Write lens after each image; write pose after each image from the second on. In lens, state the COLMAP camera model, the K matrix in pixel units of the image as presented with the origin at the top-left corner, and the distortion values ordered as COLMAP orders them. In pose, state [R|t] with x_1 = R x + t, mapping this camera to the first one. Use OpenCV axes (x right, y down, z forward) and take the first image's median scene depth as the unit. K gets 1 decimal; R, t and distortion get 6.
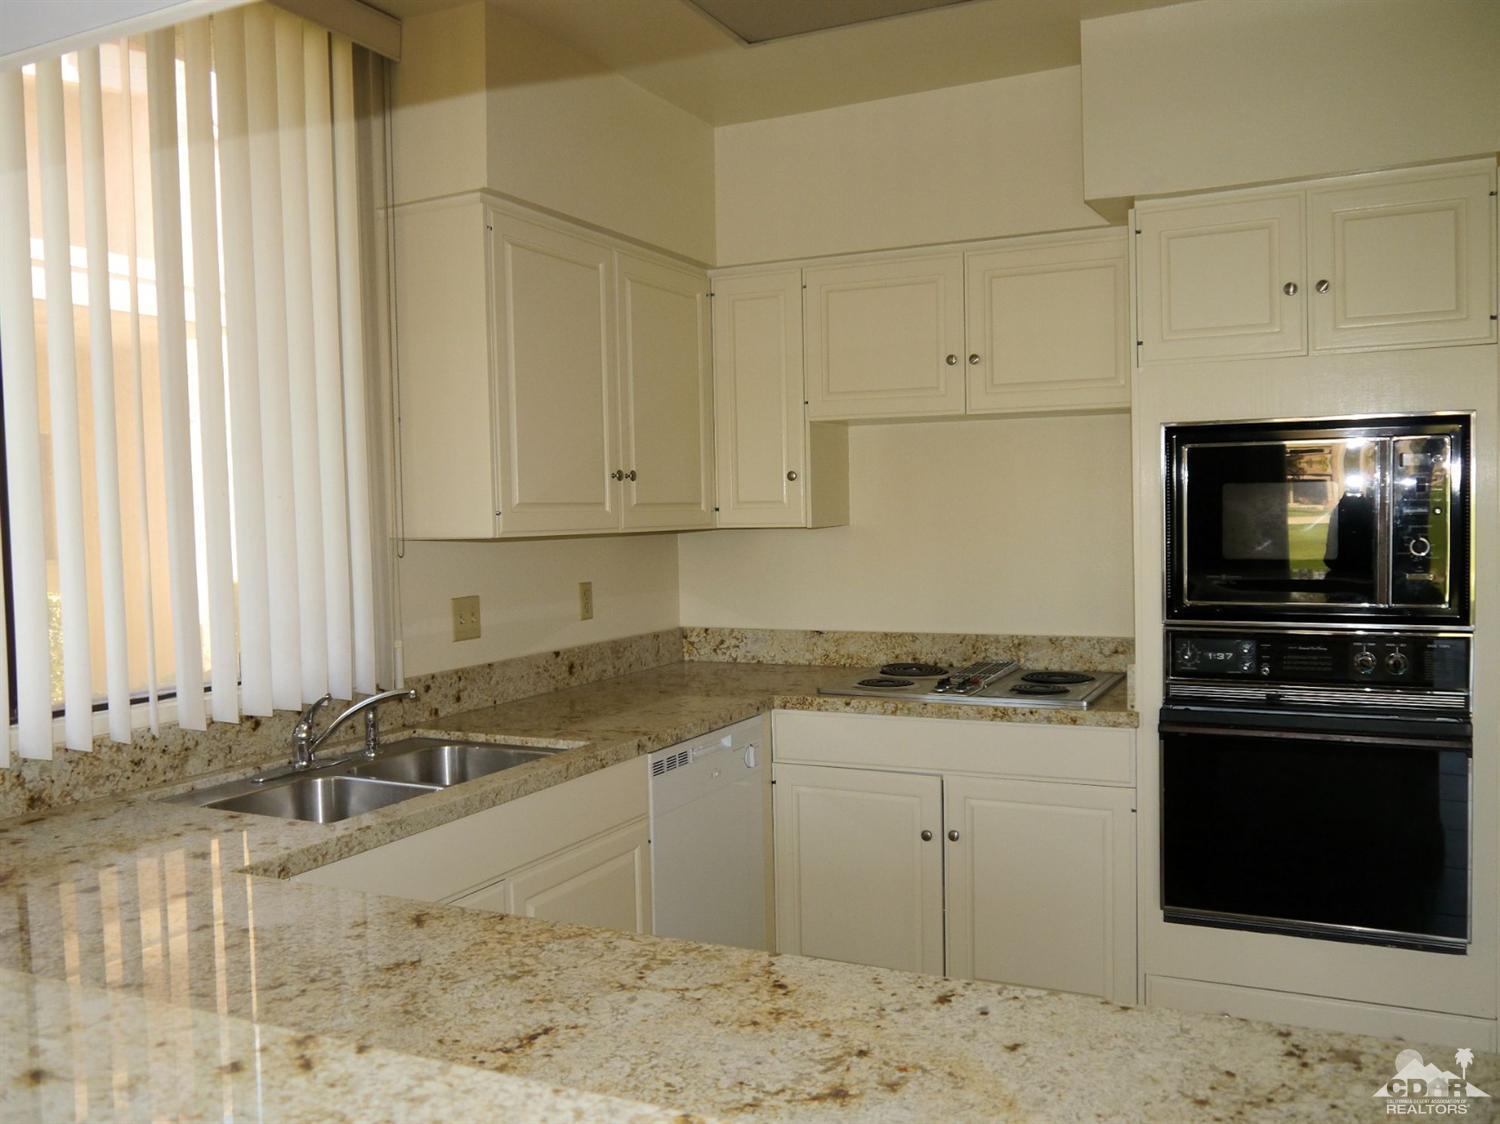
lens RADIAL K [[1239.4, 0, 747.2], [0, 1239.4, 563.9], [0, 0, 1]] dist [-0.041815, -0.024232]
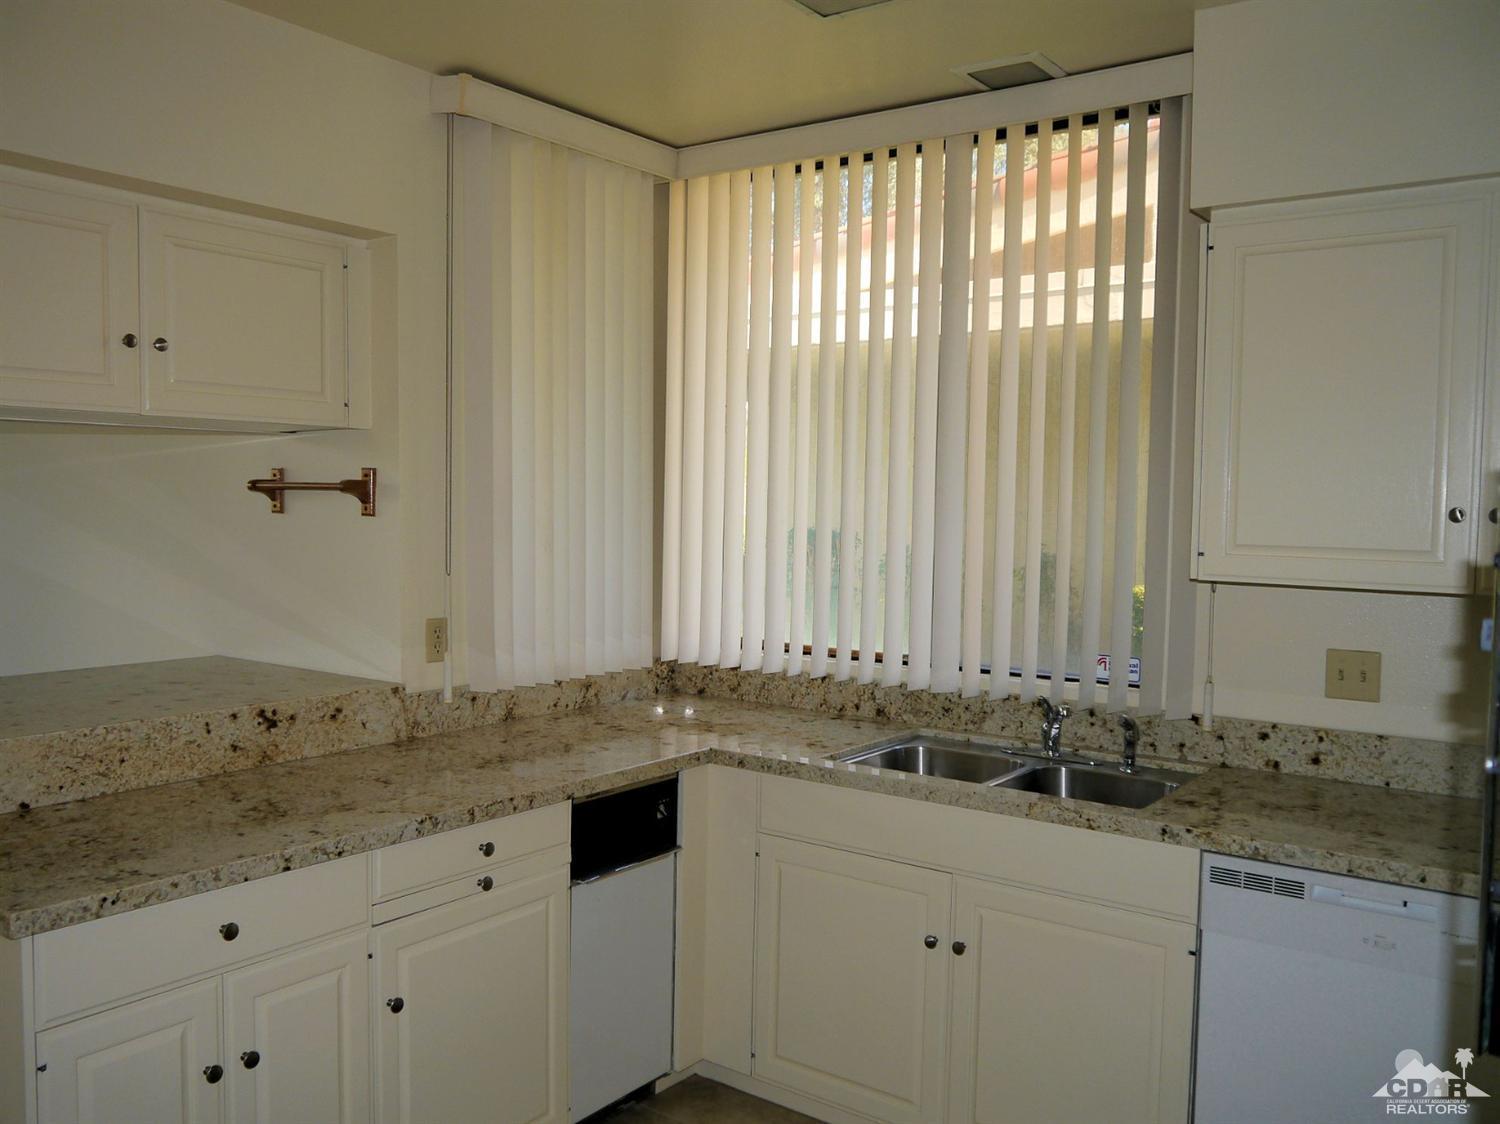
lens RADIAL K [[1239.4, 0, 749.7], [0, 1239.4, 562.4], [0, 0, 1]] dist [-0.041815, -0.024232]
pose [[-0.151093, 0.071087, -0.985960, 0.913446], [-0.058434, 0.995025, 0.080695, -0.106888], [0.986791, 0.069806, -0.146188, 0.951195]]
